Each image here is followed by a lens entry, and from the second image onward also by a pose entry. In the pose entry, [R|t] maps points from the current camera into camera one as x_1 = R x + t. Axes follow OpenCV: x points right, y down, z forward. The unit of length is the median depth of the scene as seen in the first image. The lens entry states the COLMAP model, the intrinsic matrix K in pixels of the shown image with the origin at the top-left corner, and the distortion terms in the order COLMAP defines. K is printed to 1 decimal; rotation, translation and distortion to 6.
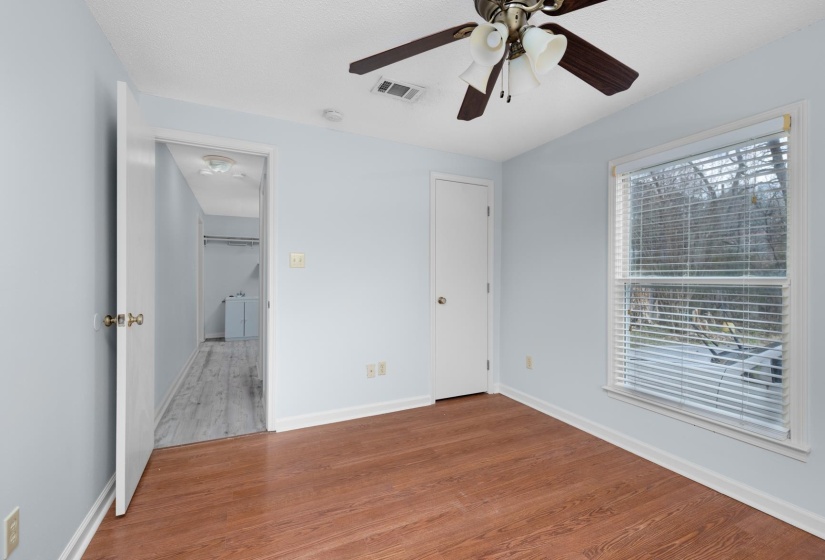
lens RADIAL K [[359.9, 0, 410.5], [0, 359.9, 275.6], [0, 0, 1]] dist [0.002924, 0.000429]
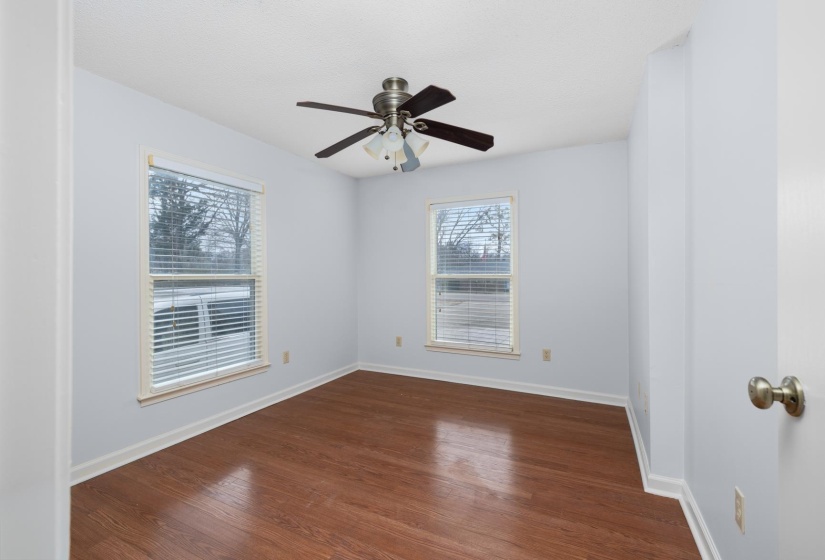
lens RADIAL K [[351.5, 0, 414.2], [0, 351.5, 278.2], [0, 0, 1]] dist [-0.000890, 0.000170]
pose [[-0.622967, -0.004688, 0.782234, -0.798436], [-0.003507, 0.999989, 0.003200, 0.015218], [-0.782240, -0.000749, -0.622977, 1.470624]]
